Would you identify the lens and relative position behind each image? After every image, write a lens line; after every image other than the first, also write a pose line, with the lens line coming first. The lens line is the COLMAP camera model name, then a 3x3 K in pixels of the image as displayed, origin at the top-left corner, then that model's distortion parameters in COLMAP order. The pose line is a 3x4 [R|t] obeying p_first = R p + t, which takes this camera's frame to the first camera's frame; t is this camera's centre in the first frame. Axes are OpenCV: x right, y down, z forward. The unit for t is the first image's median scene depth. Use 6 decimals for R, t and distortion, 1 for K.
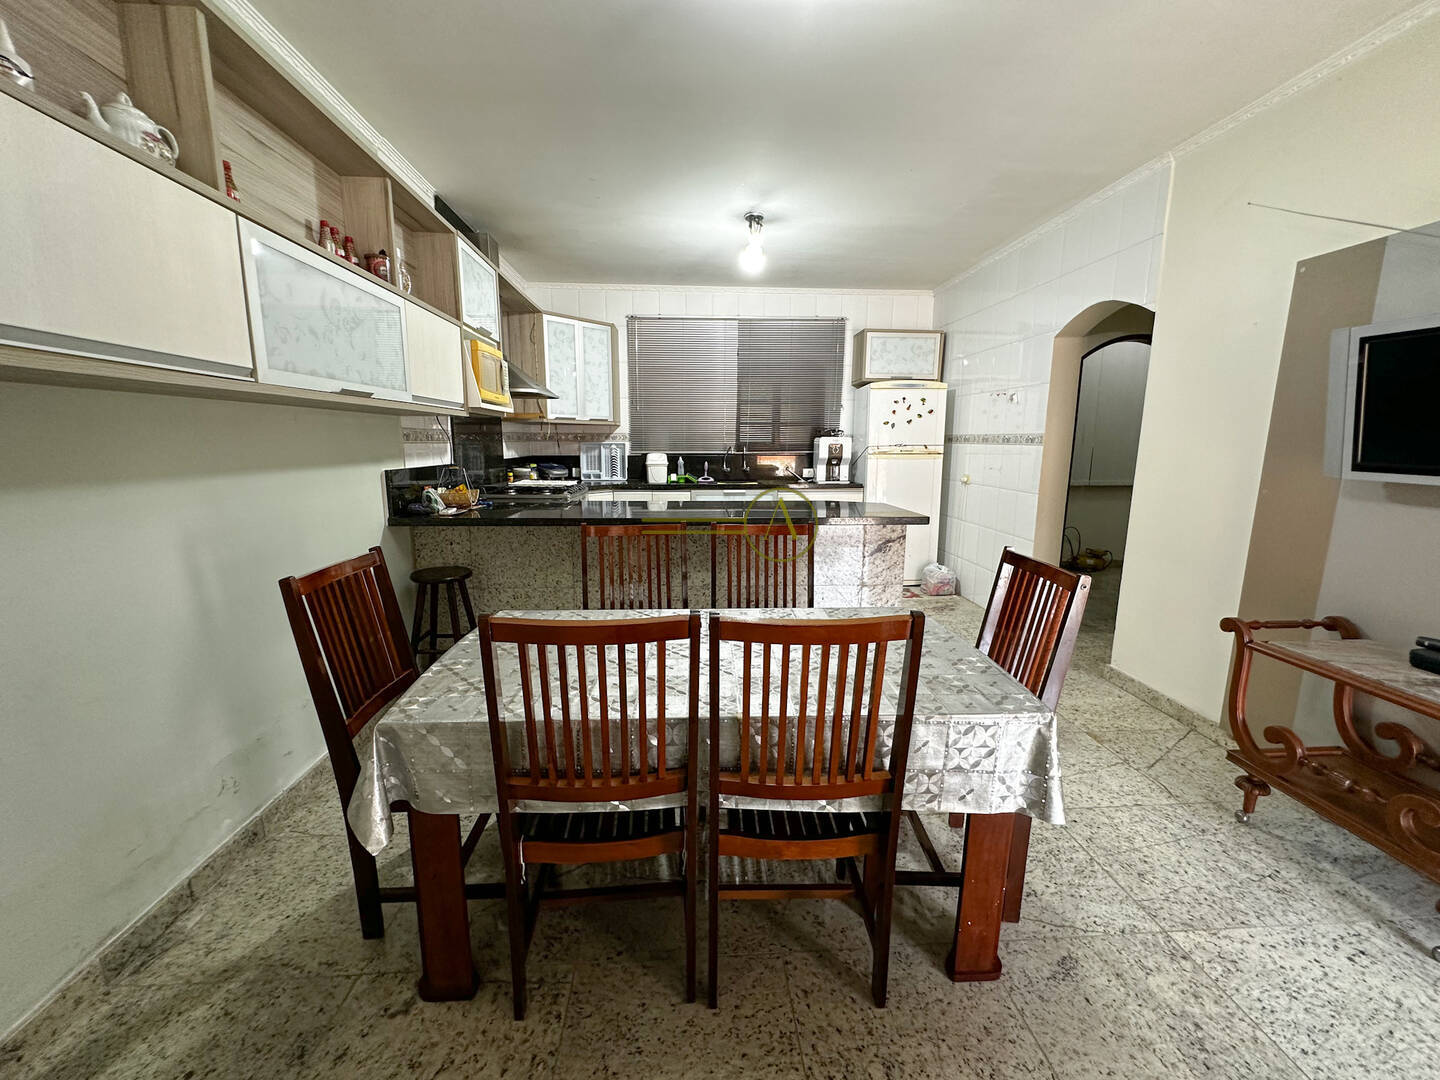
lens RADIAL K [[574.6, 0, 720.0], [0, 574.6, 540.0], [0, 0, 1]] dist [-0.001081, 0.000547]
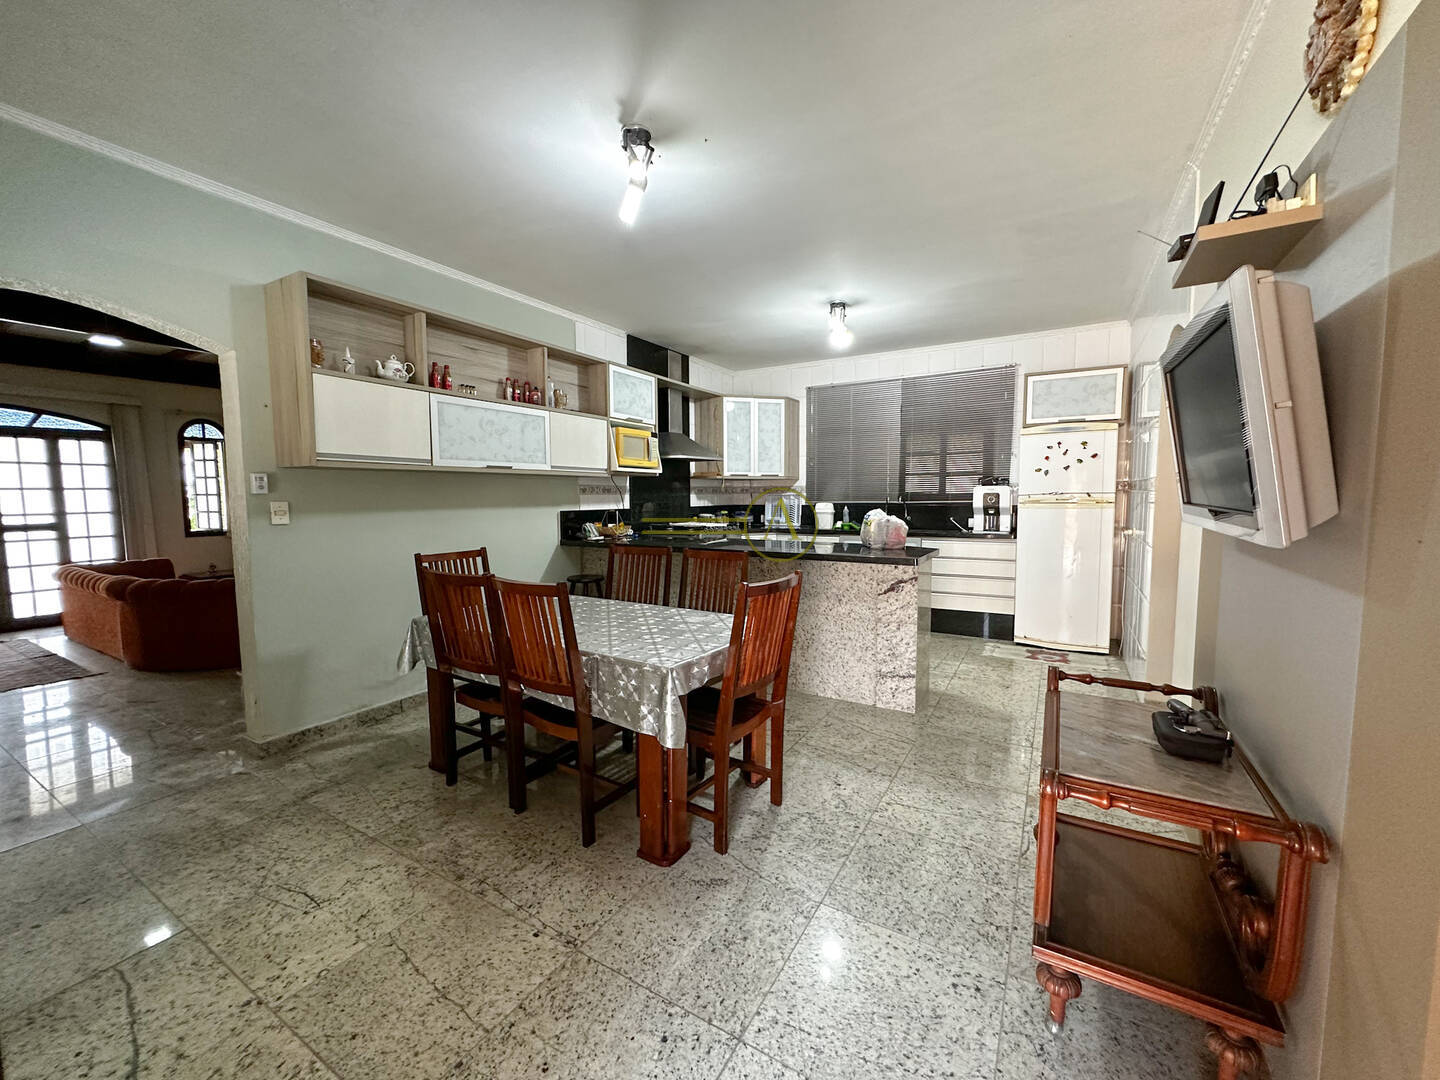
lens RADIAL K [[574.6, 0, 720.0], [0, 574.6, 540.0], [0, 0, 1]] dist [-0.001081, 0.000547]
pose [[0.824324, 0.035209, -0.565022, 0.413432], [-0.087617, 0.993973, -0.065887, 0.016700], [0.559297, 0.103817, 0.822441, -0.046531]]
